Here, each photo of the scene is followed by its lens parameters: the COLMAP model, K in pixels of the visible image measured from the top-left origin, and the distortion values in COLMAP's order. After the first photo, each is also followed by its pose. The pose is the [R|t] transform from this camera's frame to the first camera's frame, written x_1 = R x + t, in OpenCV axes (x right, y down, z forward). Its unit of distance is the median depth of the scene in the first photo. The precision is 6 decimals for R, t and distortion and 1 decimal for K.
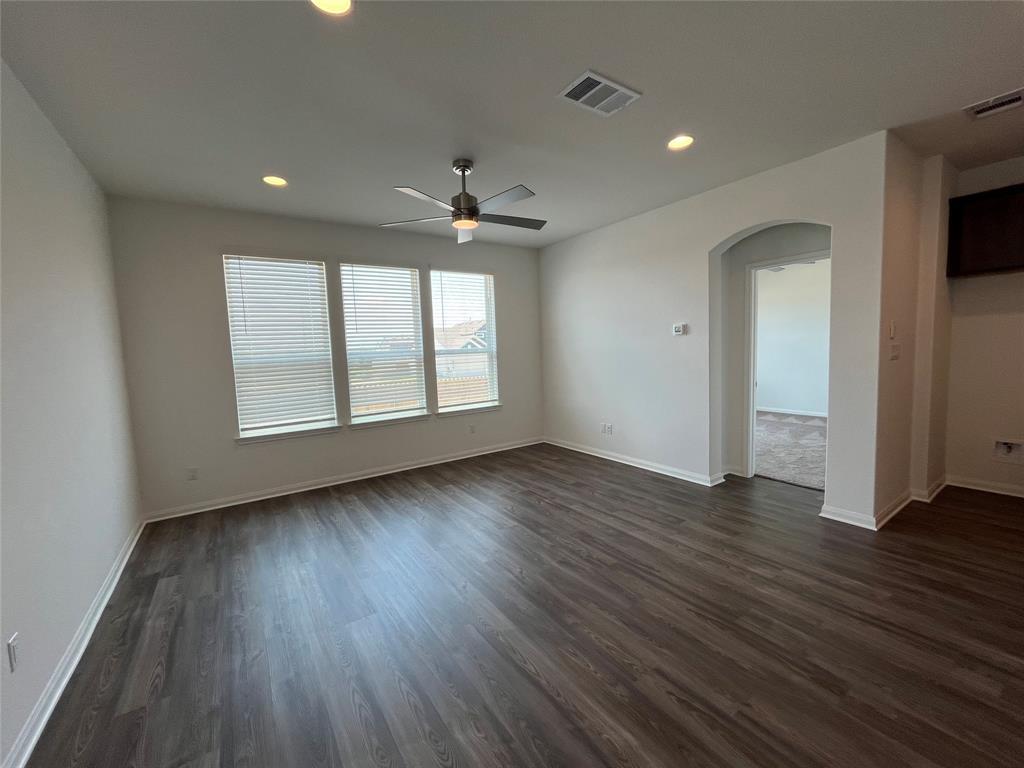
lens RADIAL K [[413.6, 0, 511.9], [0, 413.6, 381.7], [0, 0, 1]] dist [-0.002407, -0.000238]
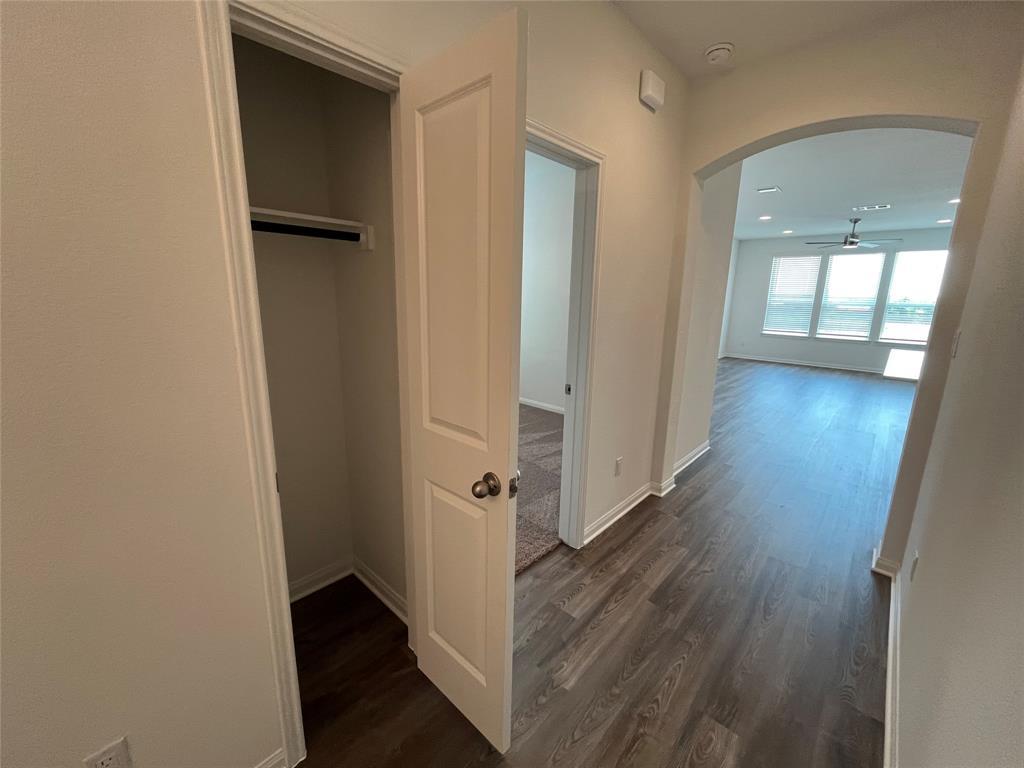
lens RADIAL K [[413.6, 0, 511.9], [0, 413.6, 381.7], [0, 0, 1]] dist [-0.002407, -0.000238]
pose [[0.219752, 0.246043, -0.944019, 1.319963], [-0.109607, 0.967773, 0.226720, 0.019784], [0.969379, 0.053649, 0.239638, -0.961492]]
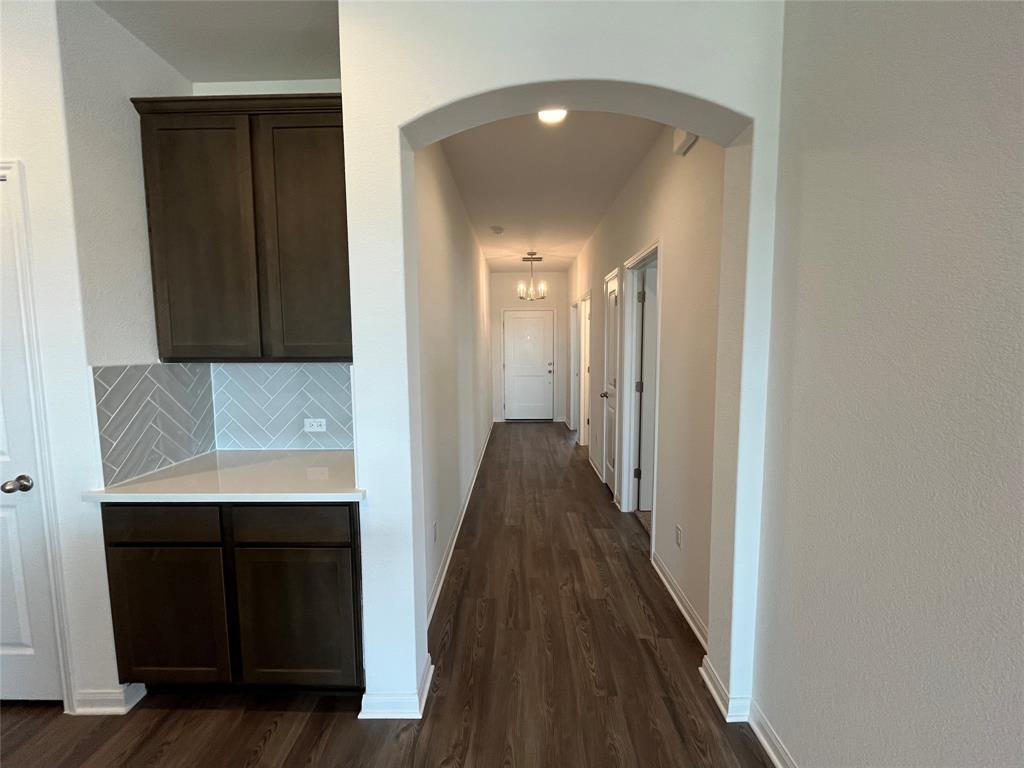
lens RADIAL K [[413.6, 0, 511.9], [0, 413.6, 381.7], [0, 0, 1]] dist [-0.002407, -0.000238]
pose [[-0.814762, -0.002492, 0.579790, 0.625487], [0.091312, 0.986960, 0.132560, -0.026844], [-0.572559, 0.160947, -0.803910, -0.072489]]
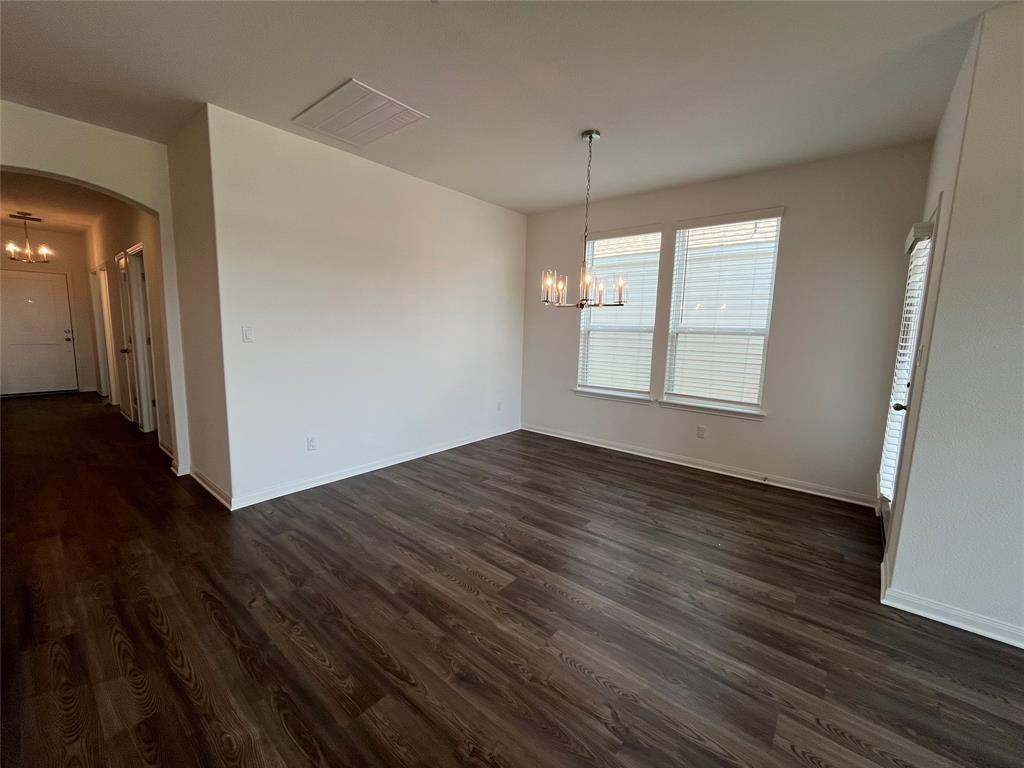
lens RADIAL K [[413.6, 0, 511.9], [0, 413.6, 381.7], [0, 0, 1]] dist [-0.002407, -0.000238]
pose [[-0.961726, 0.048511, -0.269685, 0.260926], [-0.012503, 0.975410, 0.220044, -0.041261], [0.273728, 0.214994, -0.937470, 0.479041]]
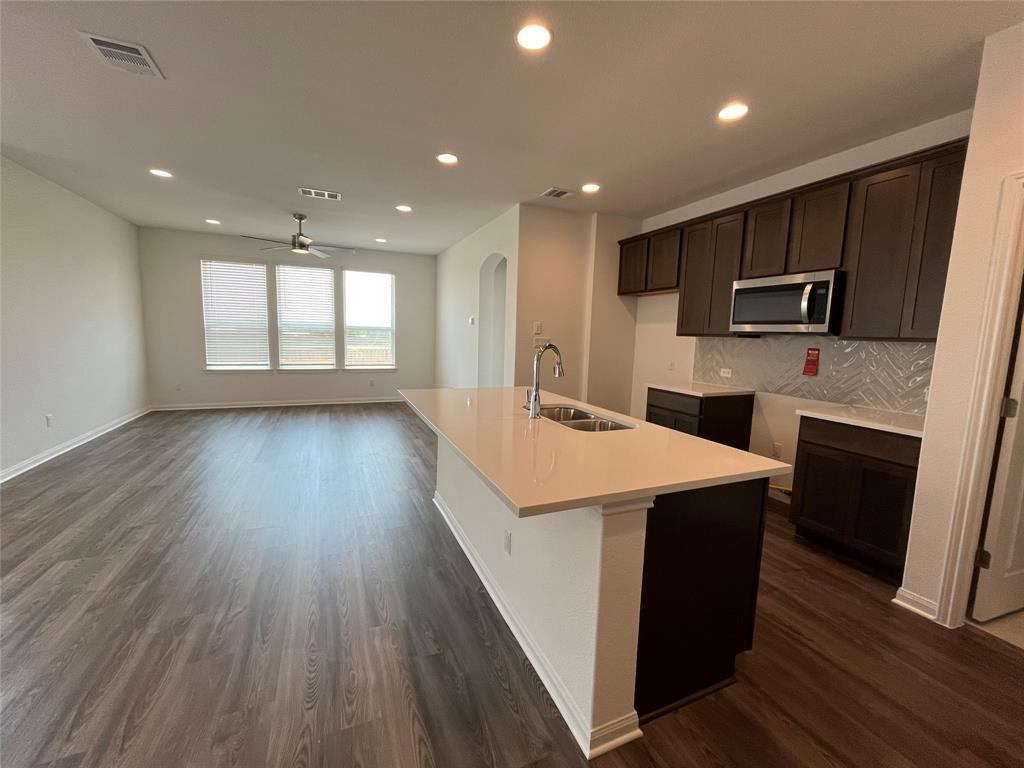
lens RADIAL K [[413.6, 0, 511.9], [0, 413.6, 381.7], [0, 0, 1]] dist [-0.002407, -0.000238]
pose [[0.980331, 0.087532, -0.176890, 0.801651], [-0.080943, 0.995741, 0.044142, 0.009759], [0.180000, -0.028955, 0.983240, -0.401327]]
